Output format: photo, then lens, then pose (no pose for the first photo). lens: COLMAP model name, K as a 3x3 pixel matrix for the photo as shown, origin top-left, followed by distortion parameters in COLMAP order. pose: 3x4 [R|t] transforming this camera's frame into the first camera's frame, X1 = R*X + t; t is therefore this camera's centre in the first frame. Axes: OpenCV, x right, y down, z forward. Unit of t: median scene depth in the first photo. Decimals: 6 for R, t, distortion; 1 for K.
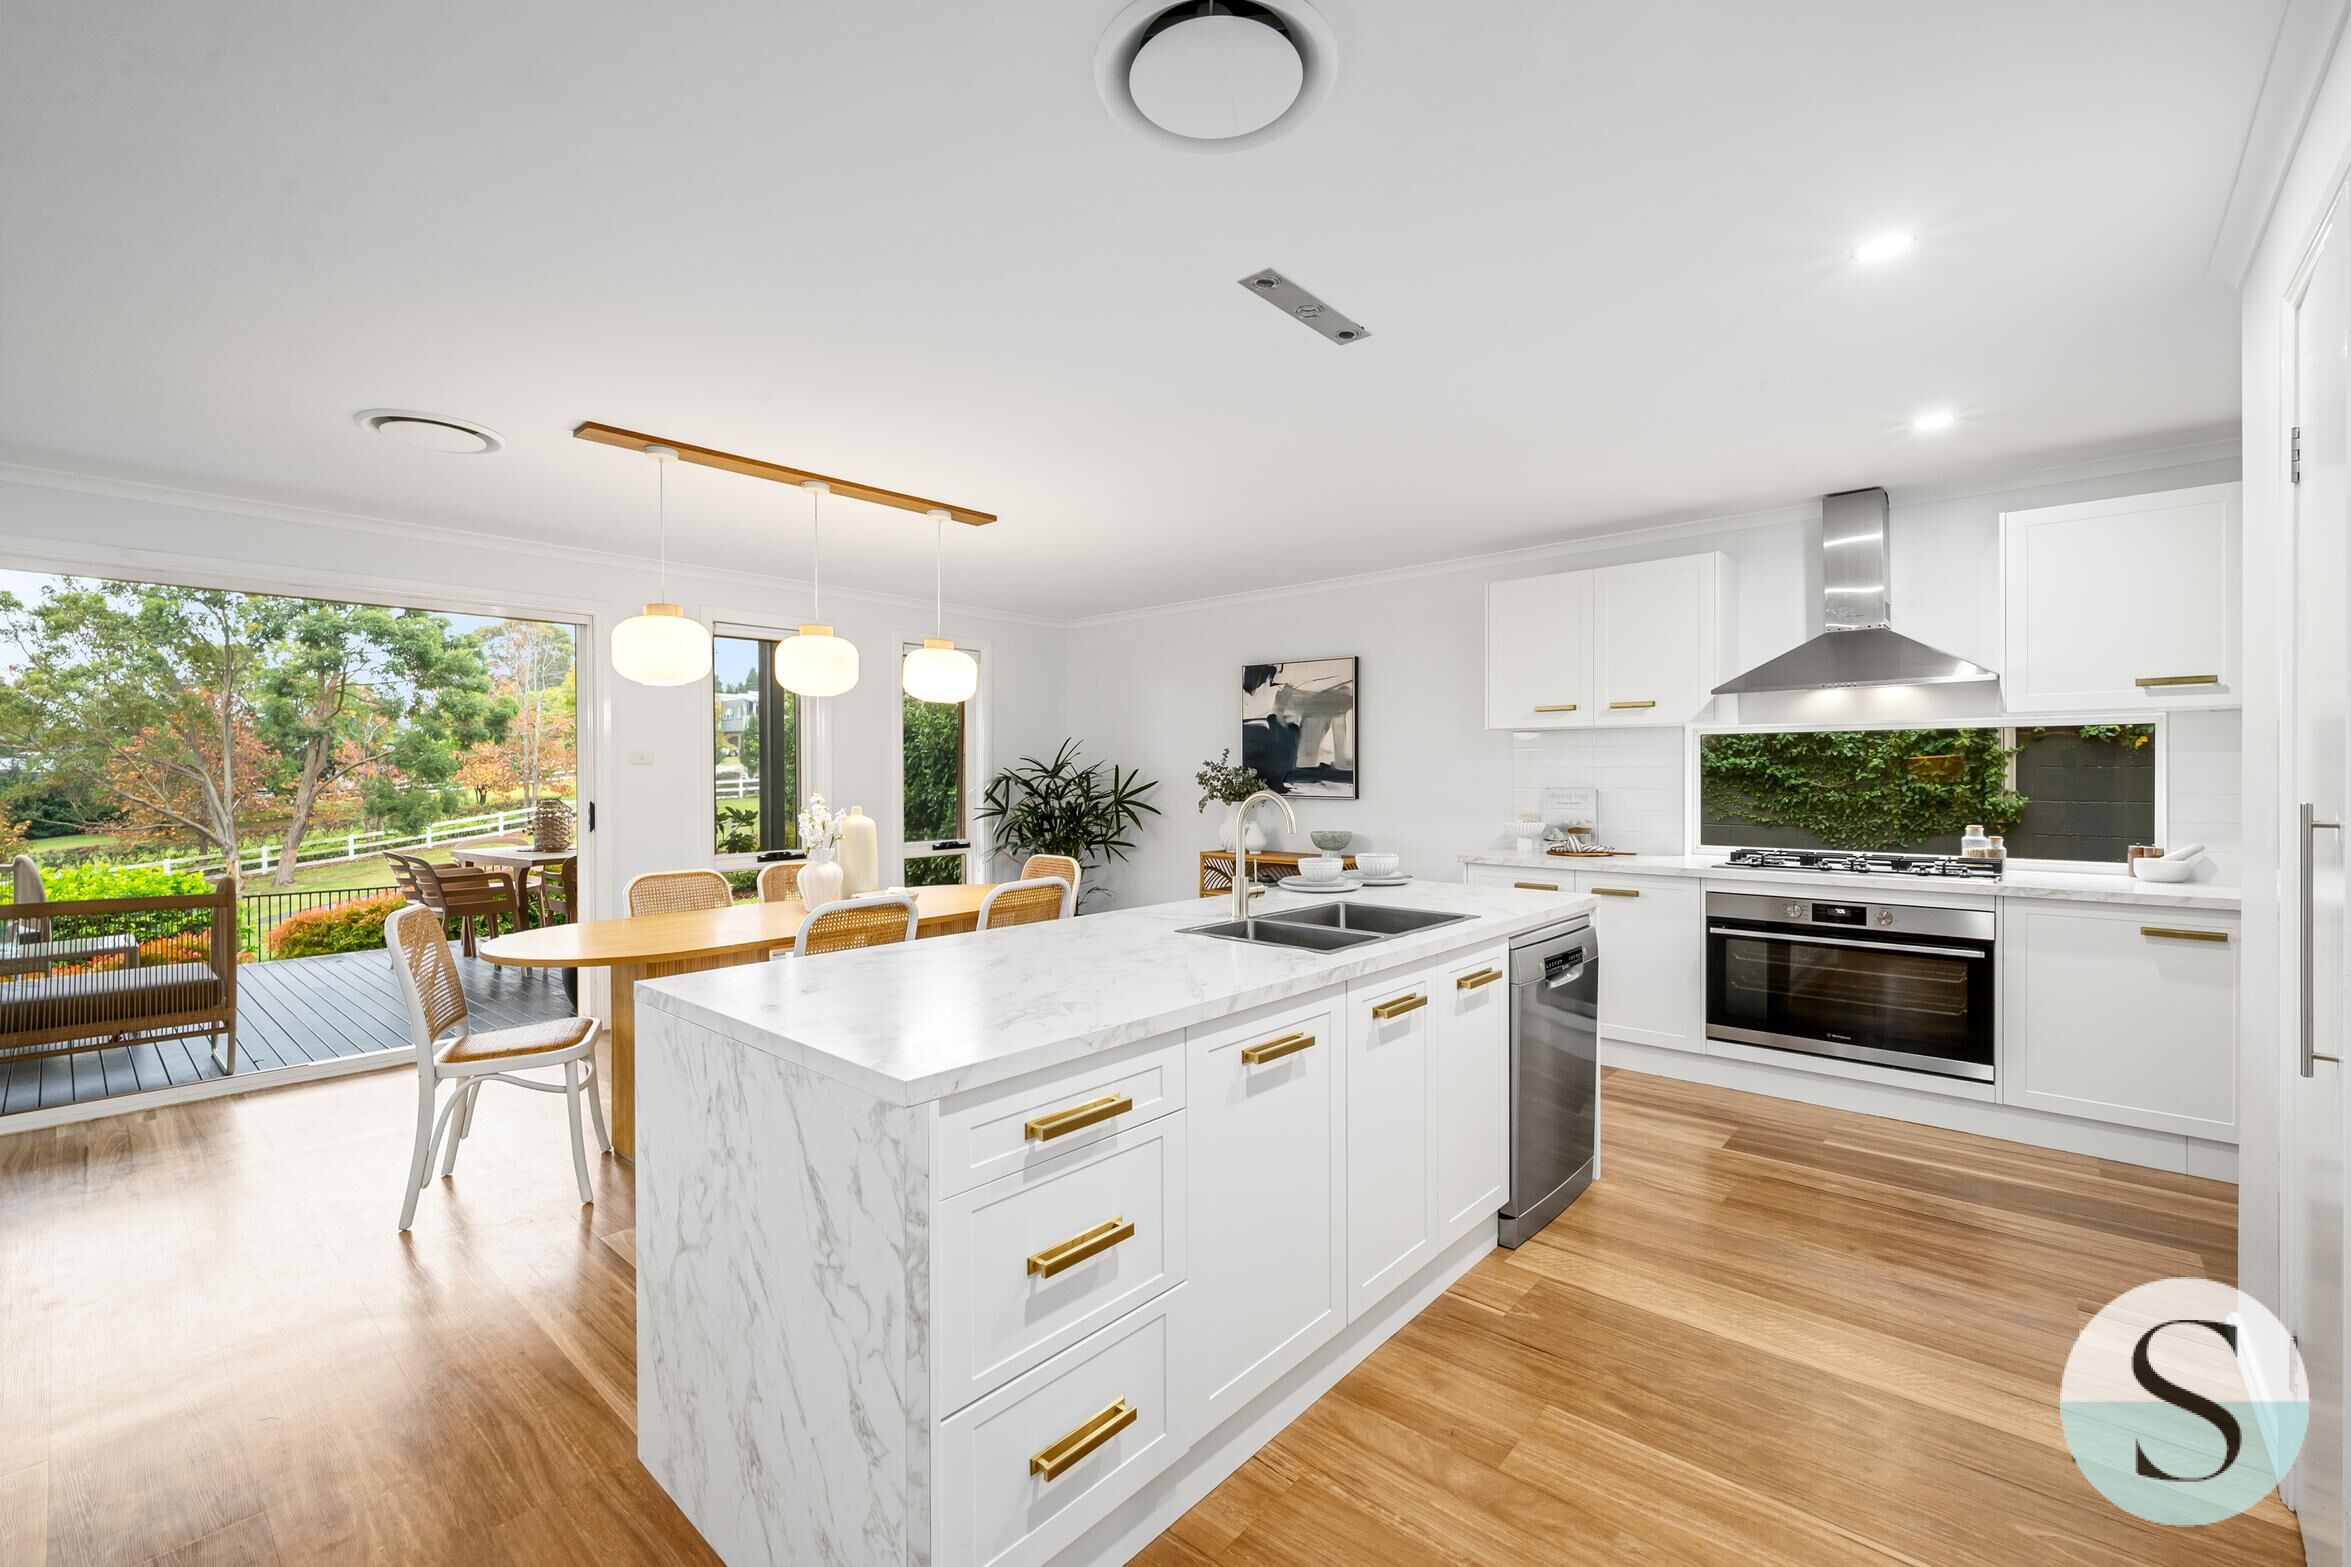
lens RADIAL K [[988.2, 0, 1176.7], [0, 988.2, 779.5], [0, 0, 1]] dist [0.000438, -0.000239]
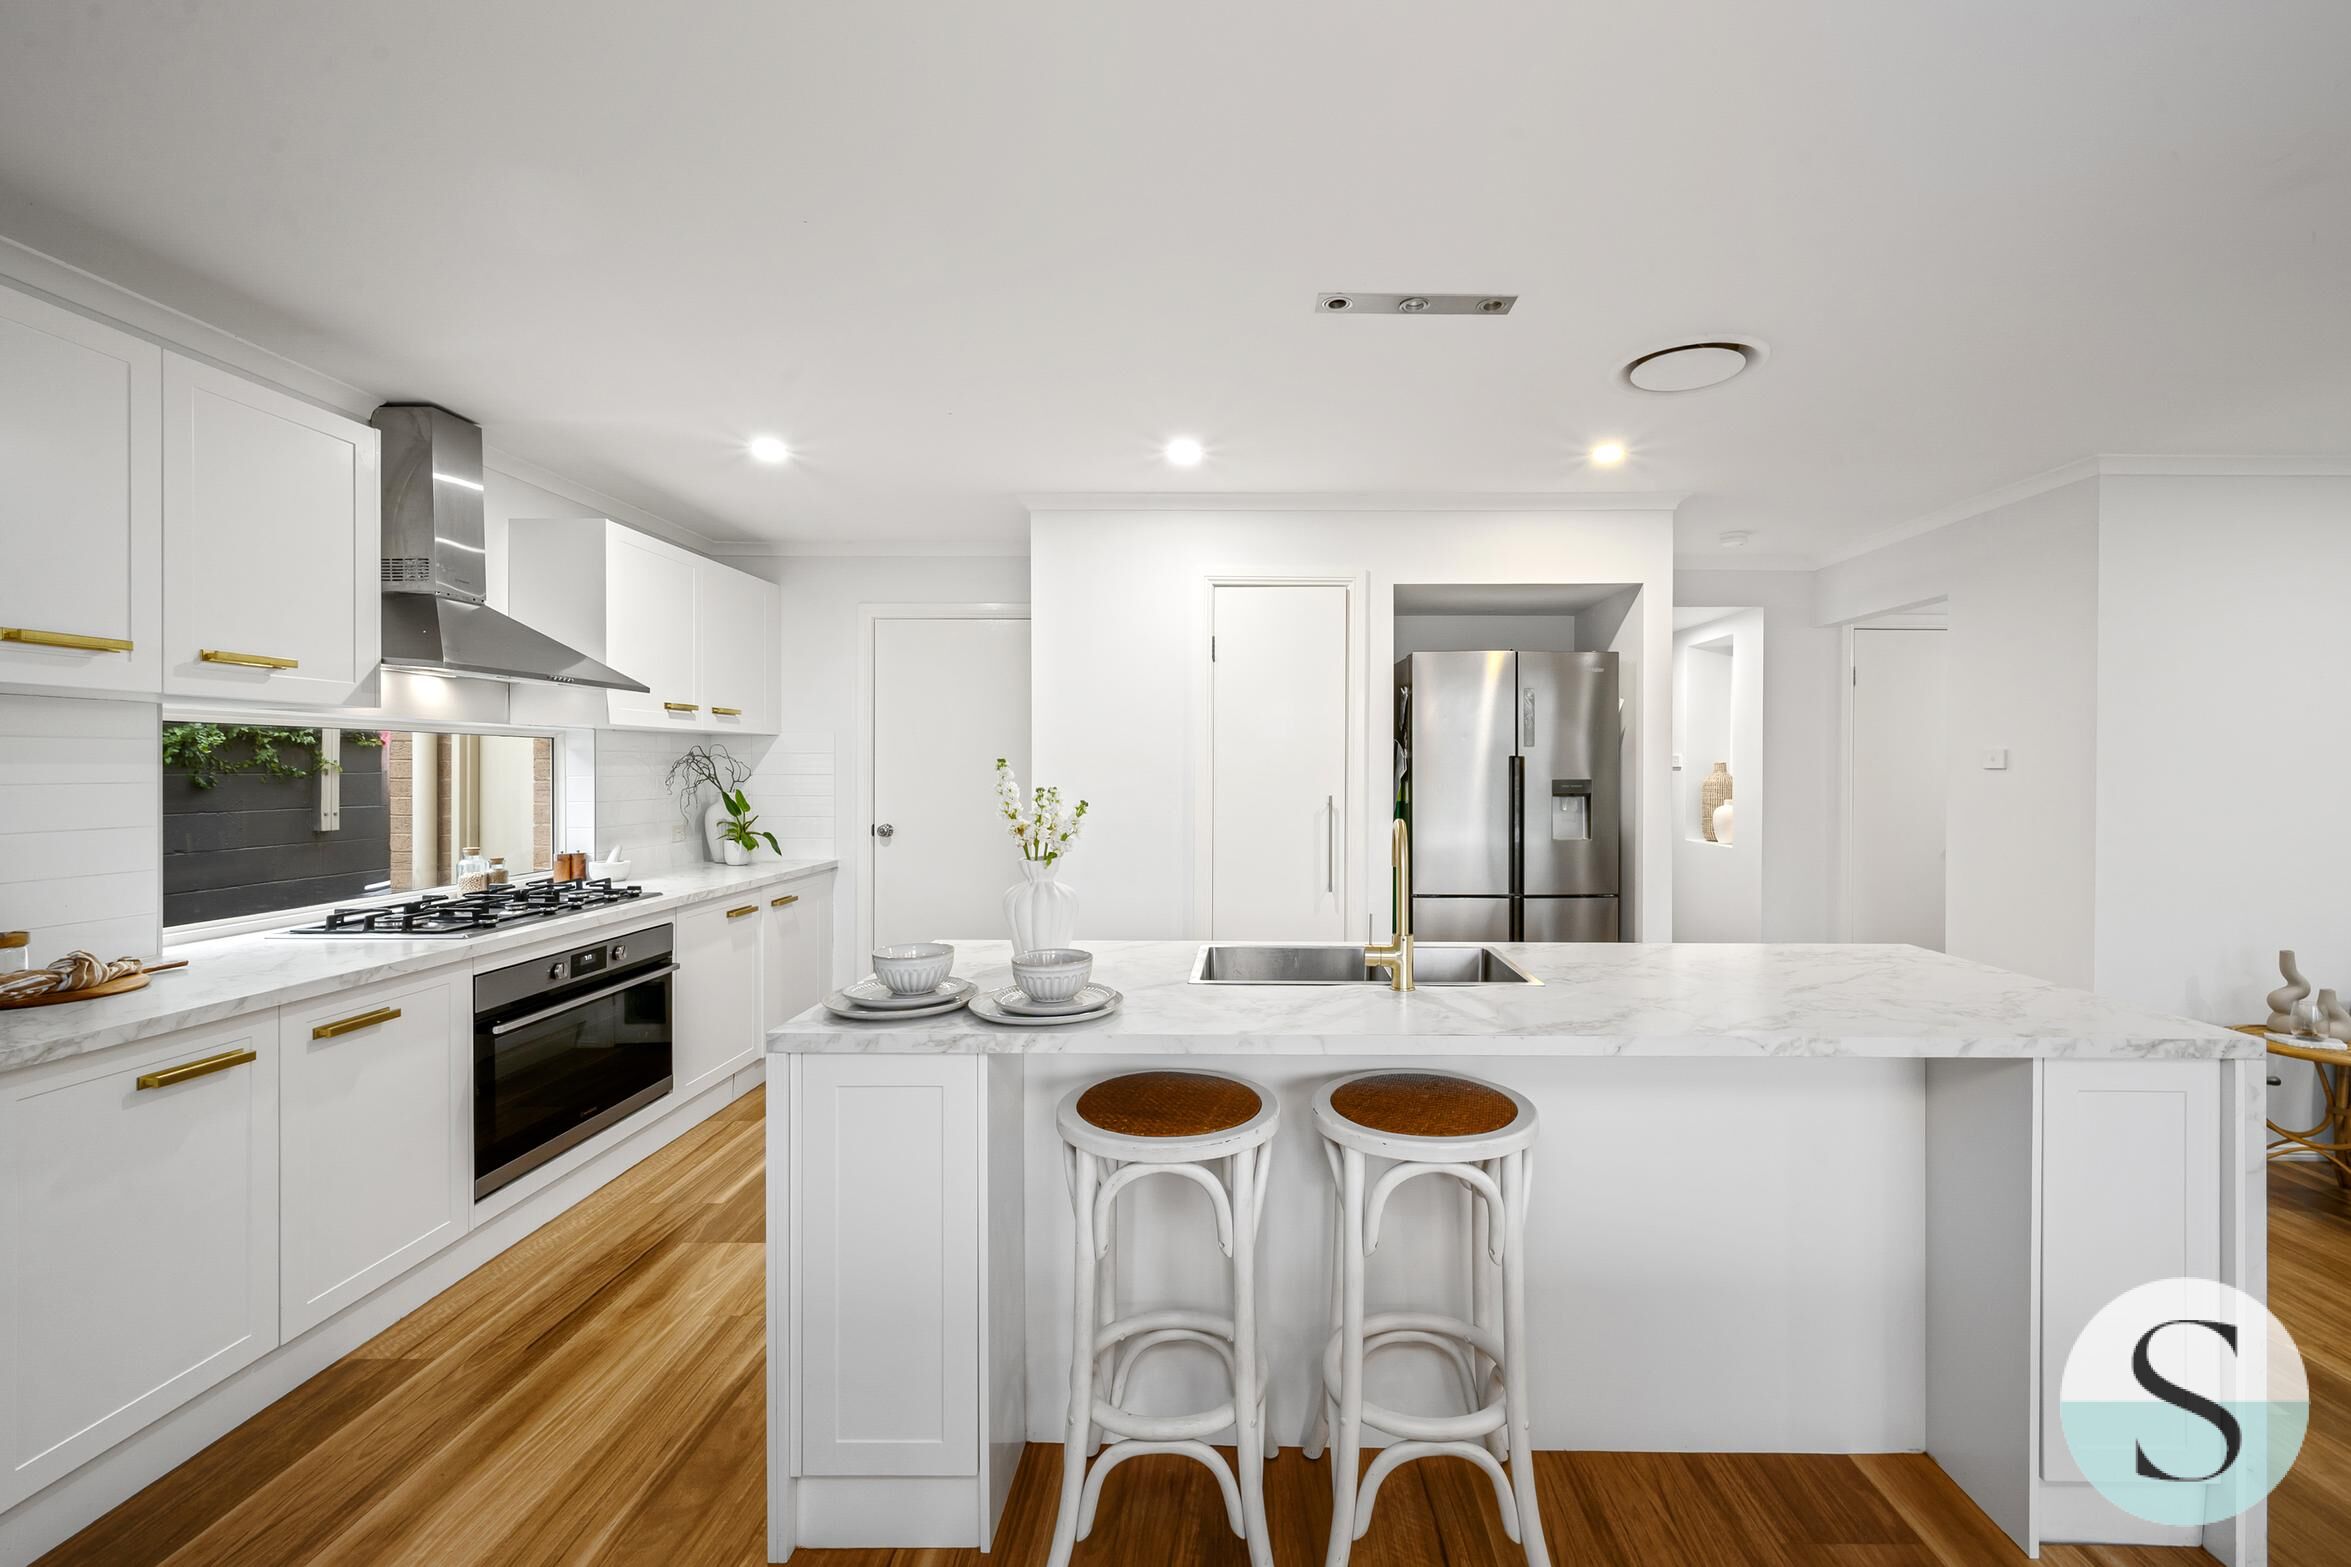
lens RADIAL K [[988.2, 0, 1200.5], [0, 988.2, 771.5], [0, 0, 1]] dist [0.000438, -0.000239]
pose [[-0.644529, -0.005680, 0.764559, -0.168104], [-0.000639, 0.999976, 0.006891, -0.016114], [-0.764579, 0.003953, -0.644517, 0.682455]]
